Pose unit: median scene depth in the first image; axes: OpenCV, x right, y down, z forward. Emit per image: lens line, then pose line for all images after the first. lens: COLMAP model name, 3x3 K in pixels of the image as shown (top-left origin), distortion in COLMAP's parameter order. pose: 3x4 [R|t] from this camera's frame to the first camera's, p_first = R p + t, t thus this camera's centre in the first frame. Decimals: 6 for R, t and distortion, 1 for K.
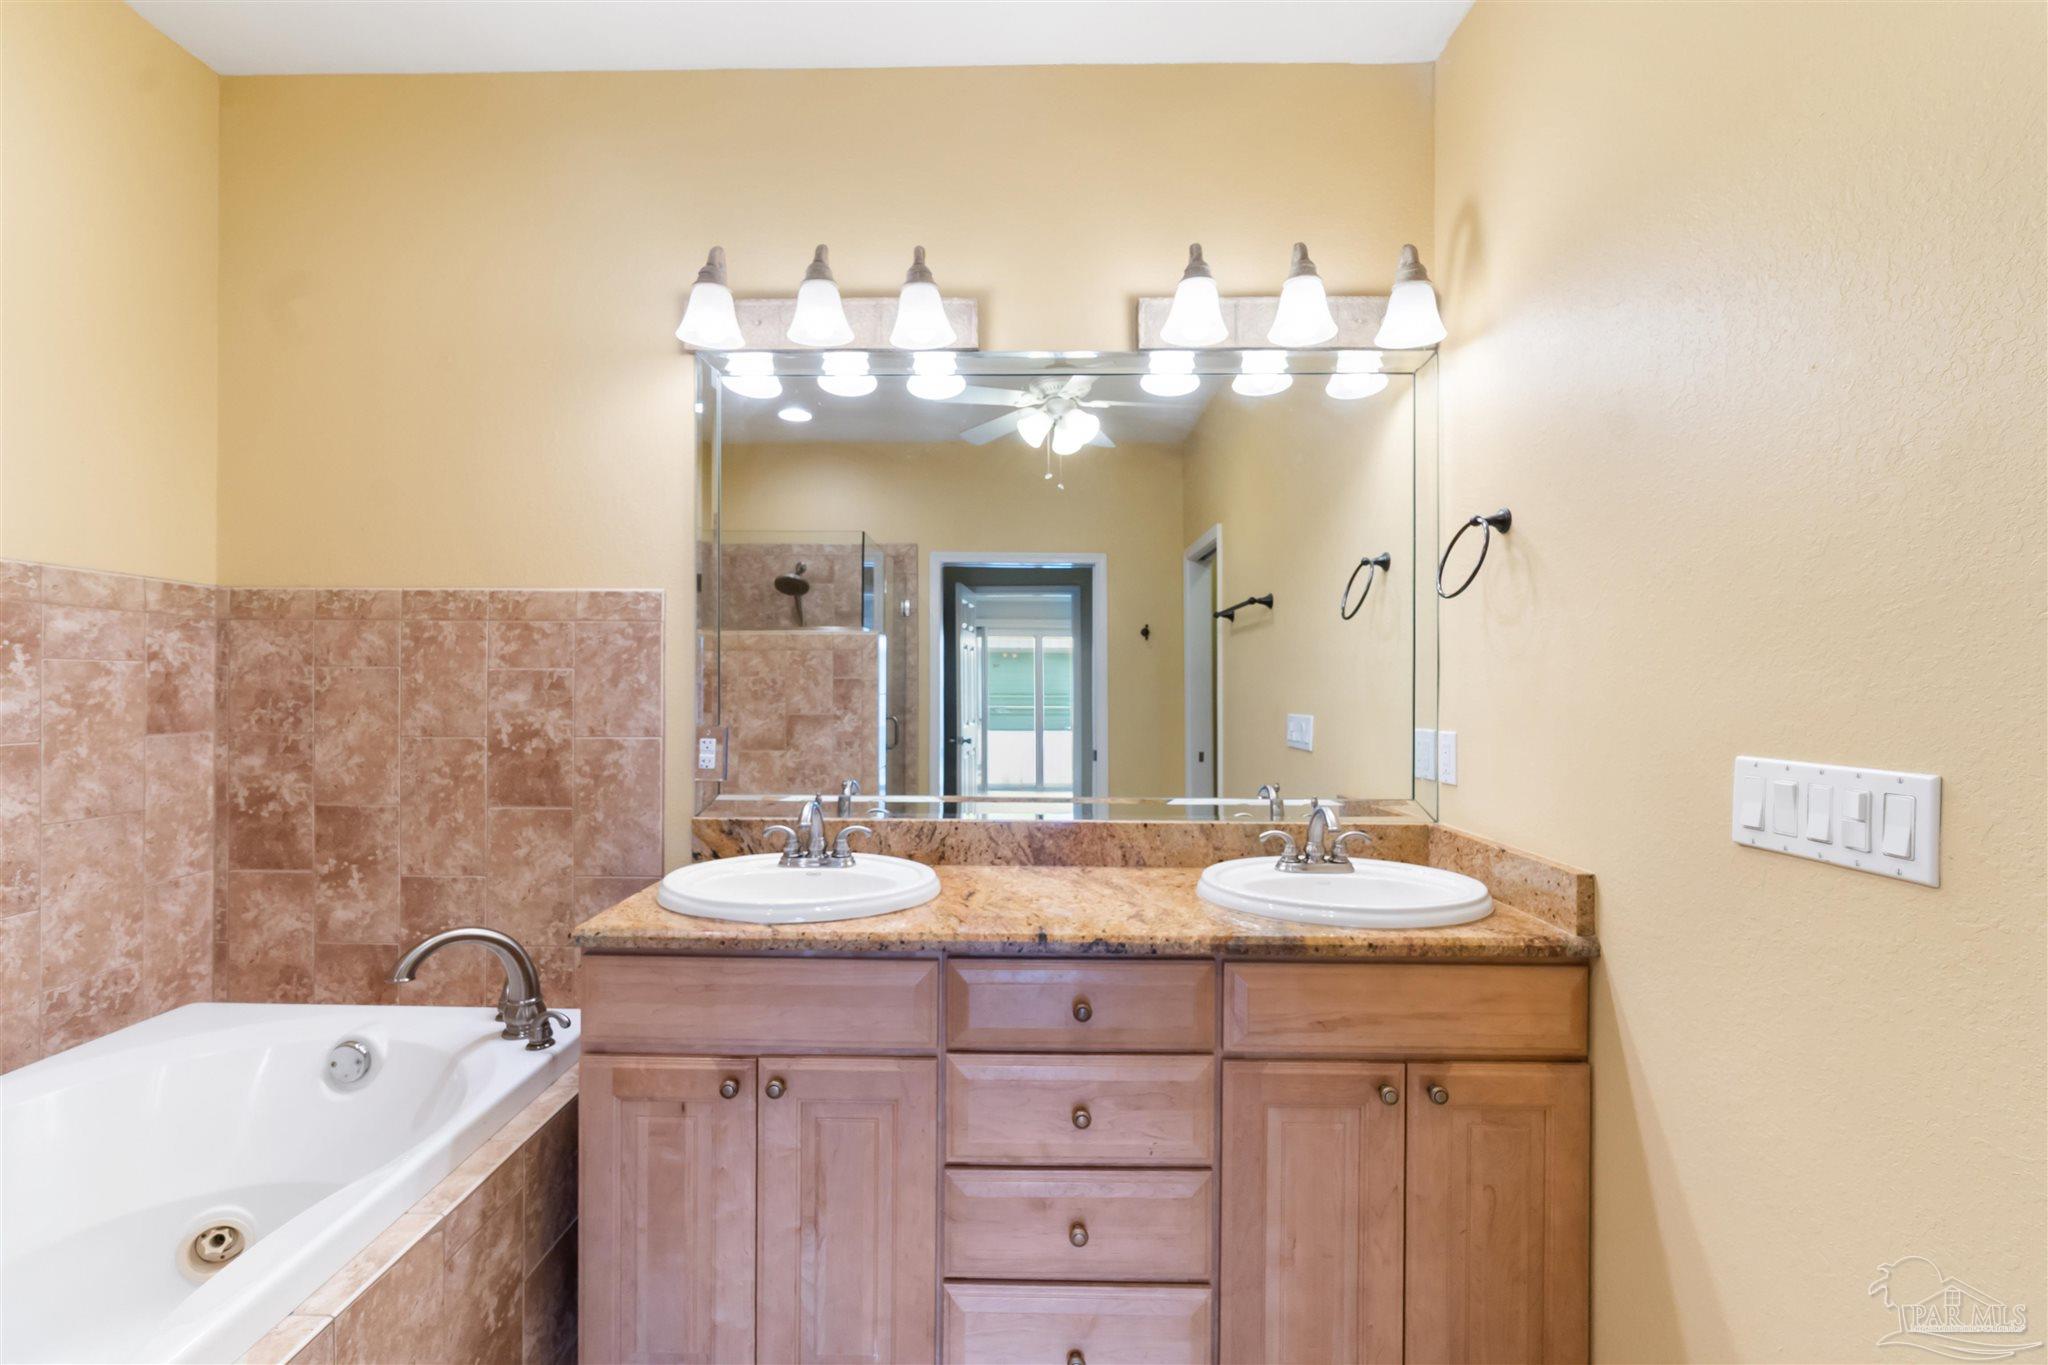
lens RADIAL K [[899.9, 0, 1036.7], [0, 899.9, 684.9], [0, 0, 1]] dist [-0.006781, 0.003539]
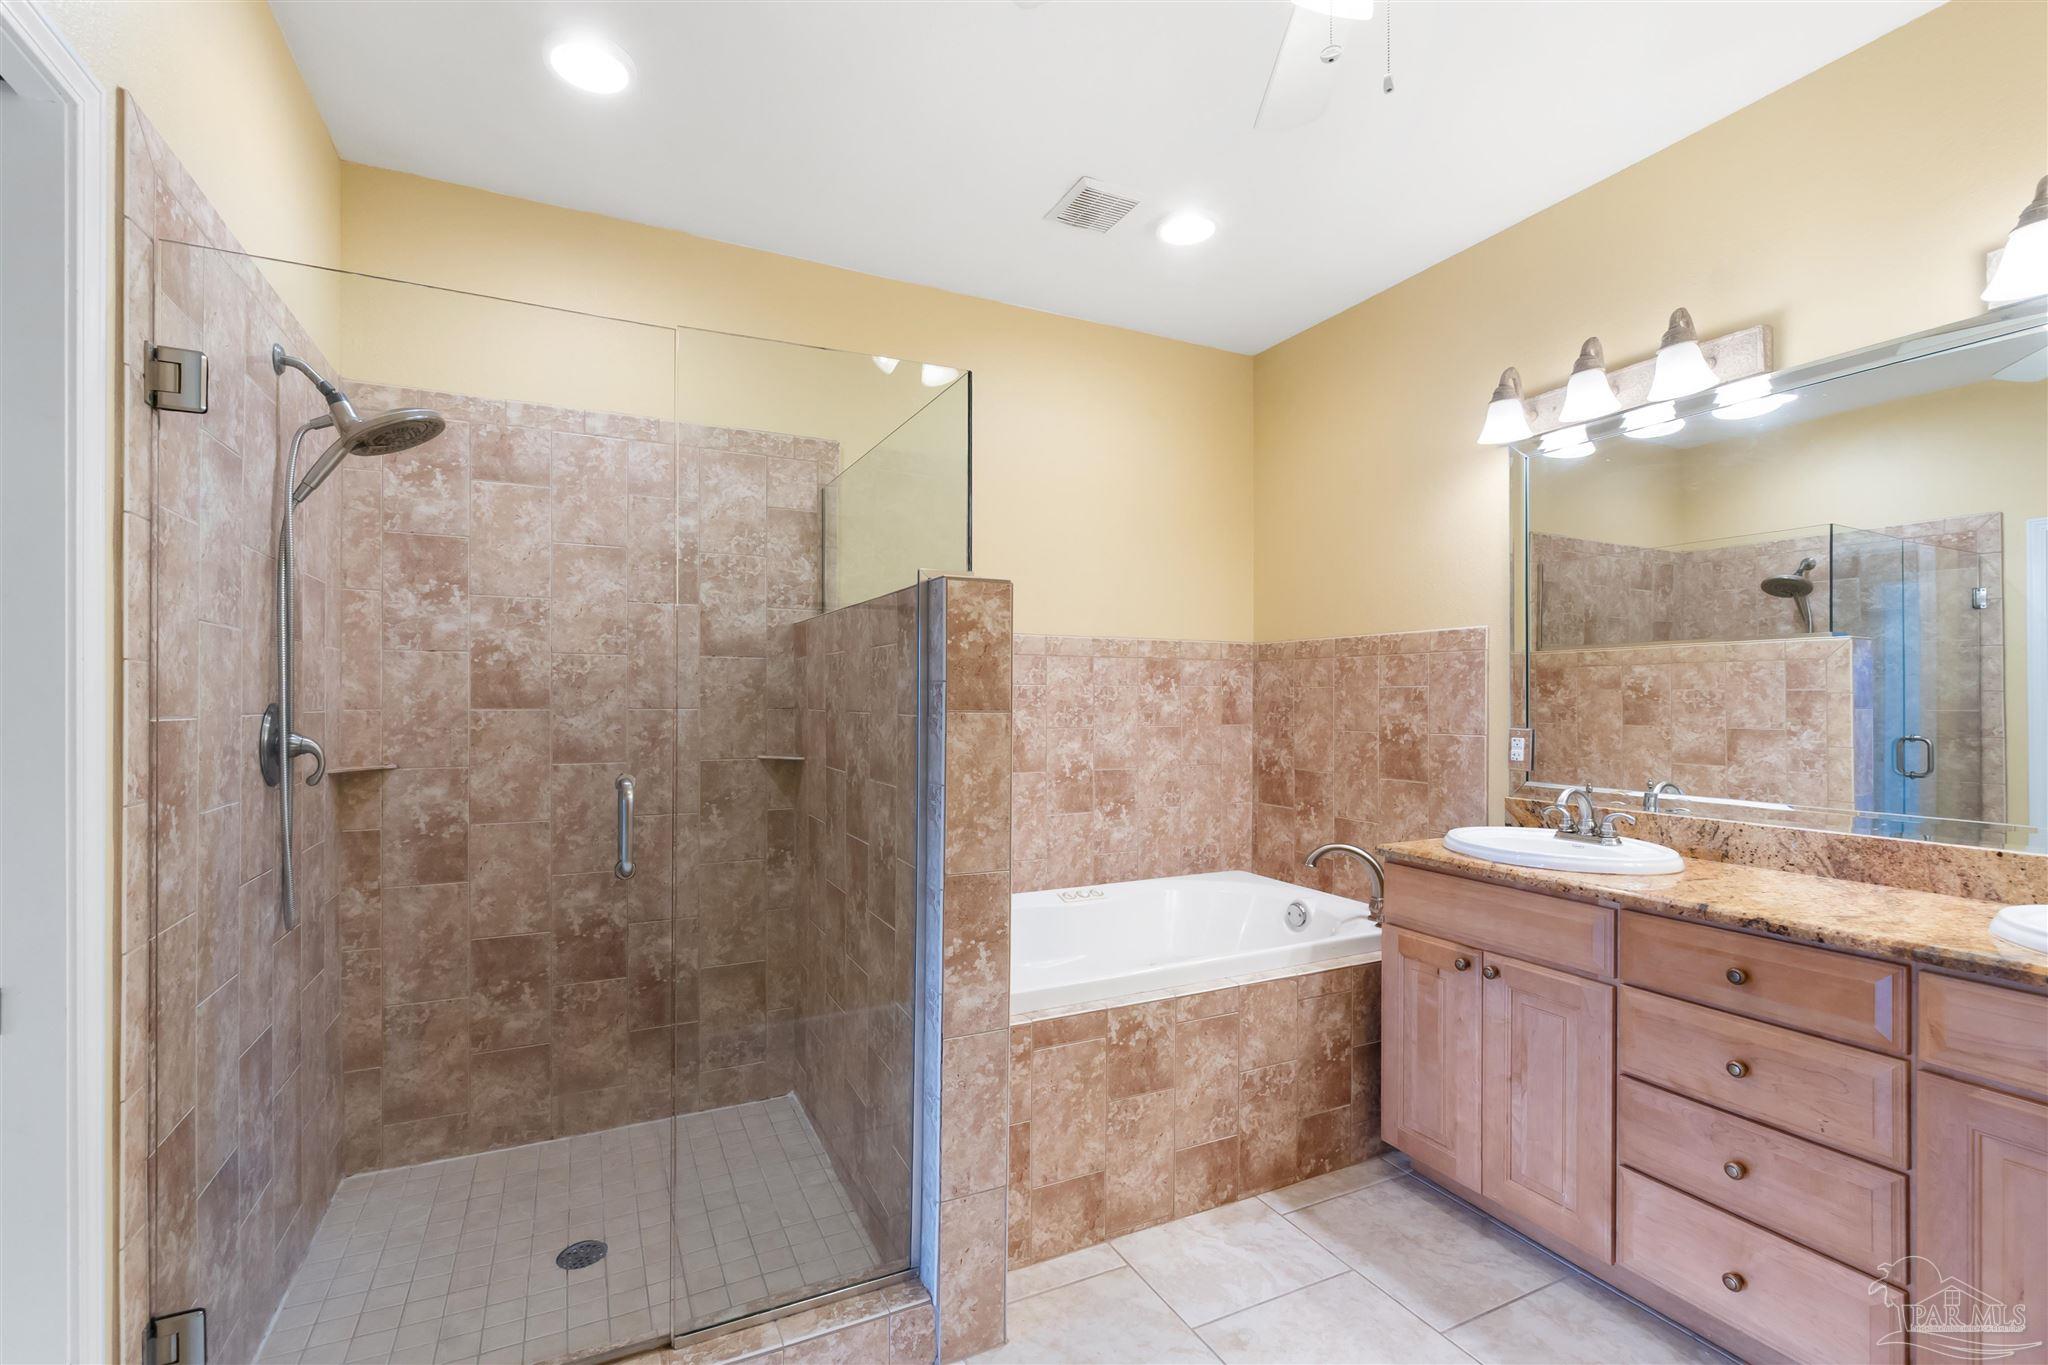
lens RADIAL K [[899.9, 0, 961.4], [0, 899.9, 698.9], [0, 0, 1]] dist [-0.006781, 0.003539]
pose [[0.411191, -0.003244, -0.911543, 0.533012], [0.000662, 0.999994, -0.003261, 0.007601], [0.911549, 0.000738, 0.411191, -0.295615]]
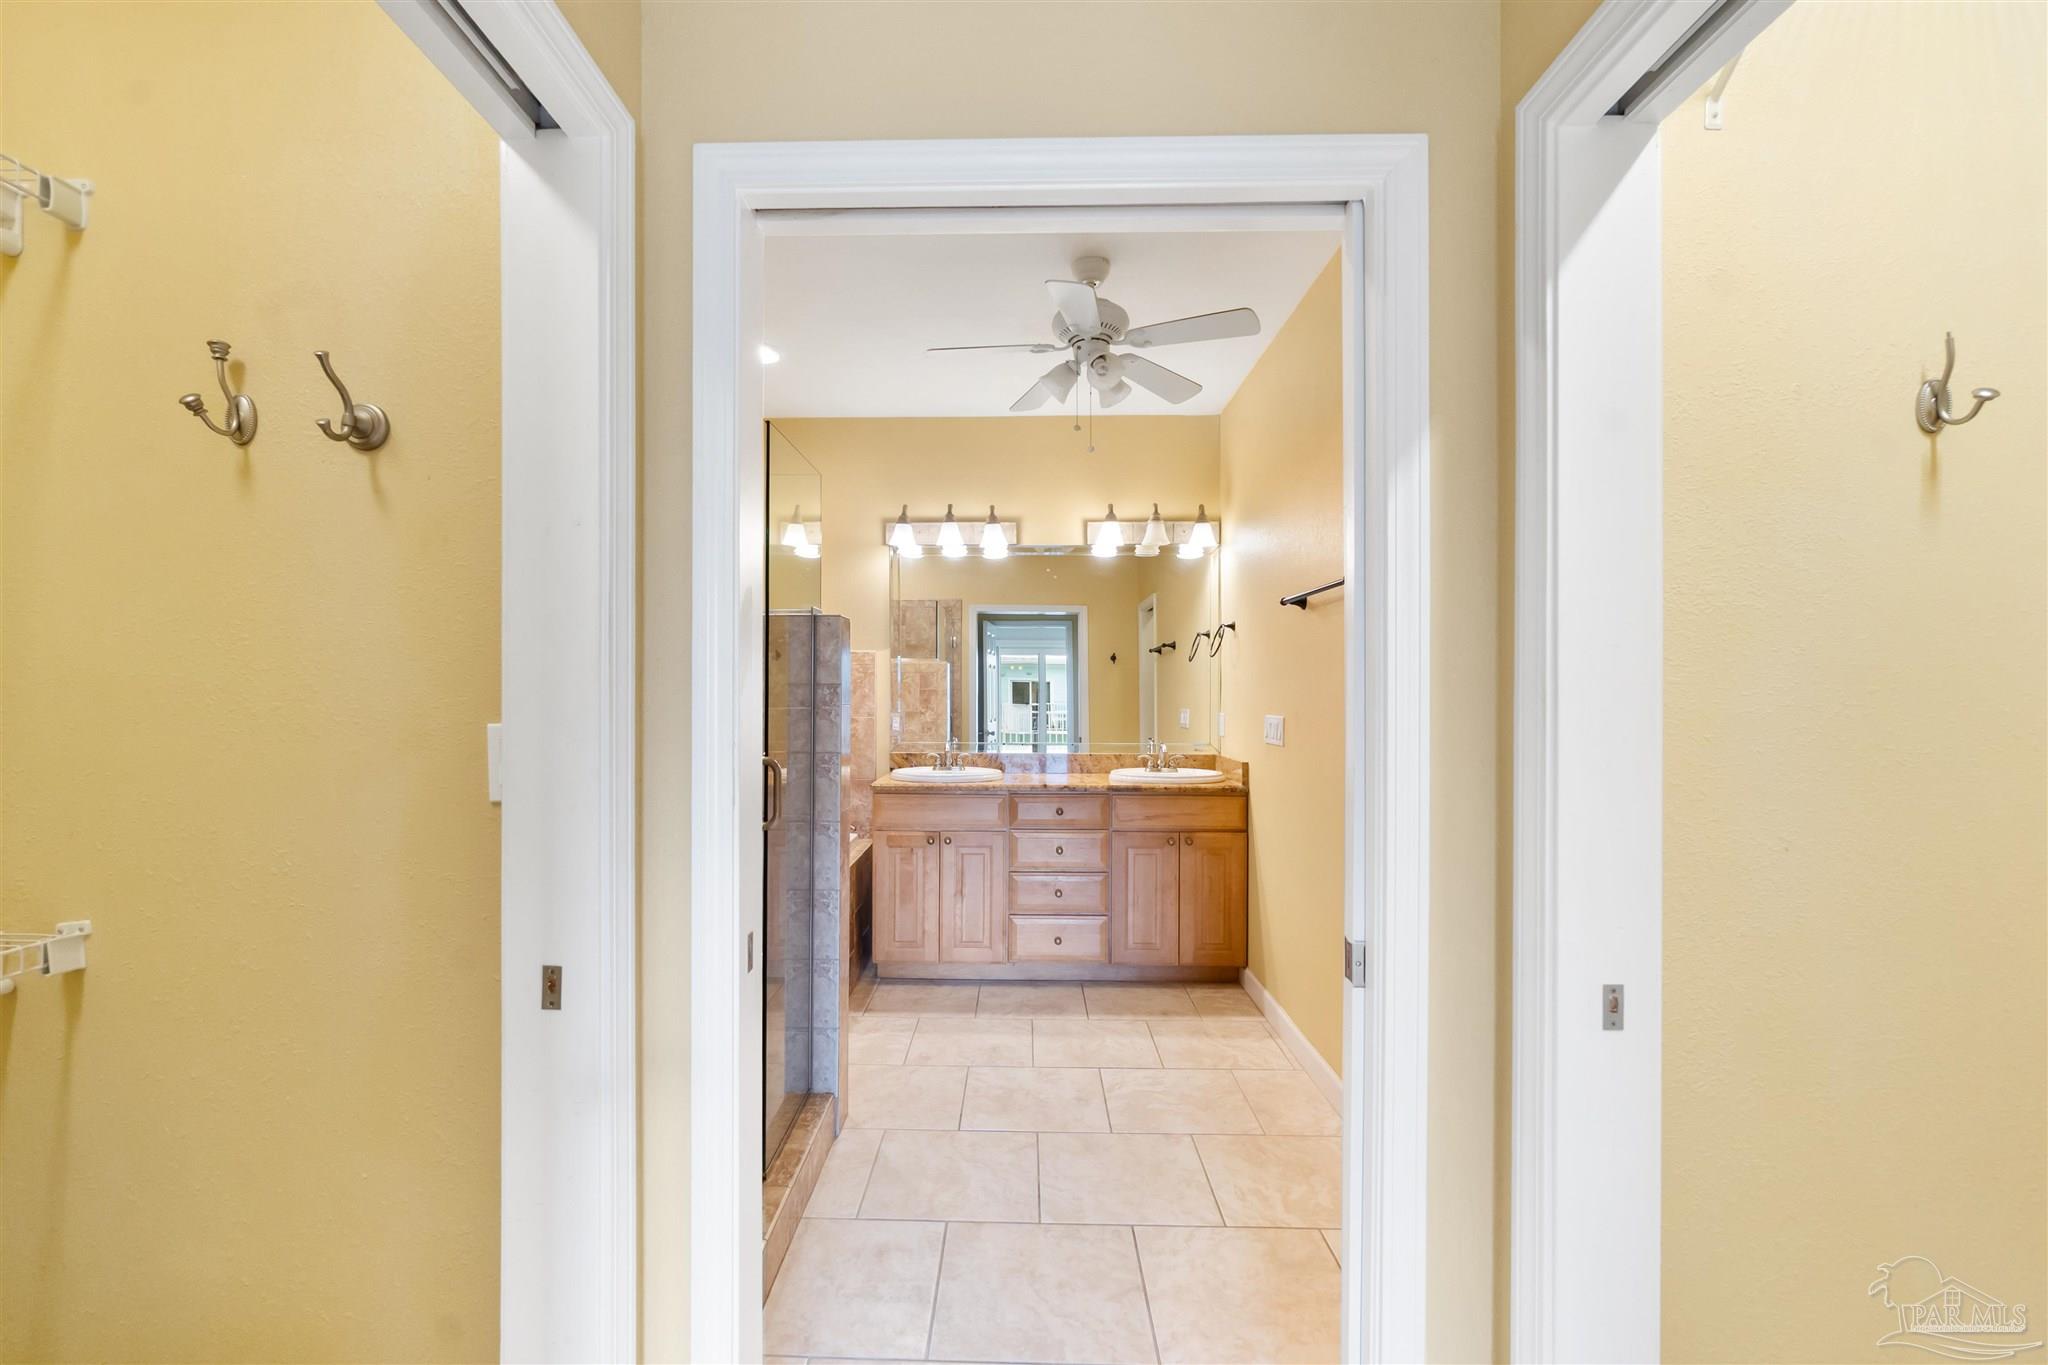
lens RADIAL K [[899.9, 0, 1028.6], [0, 899.9, 683.9], [0, 0, 1]] dist [-0.006781, 0.003539]
pose [[0.999930, -0.001350, -0.011758, -0.009419], [0.001233, 0.999950, -0.009940, -0.000853], [0.011771, 0.009925, 0.999881, -1.352452]]
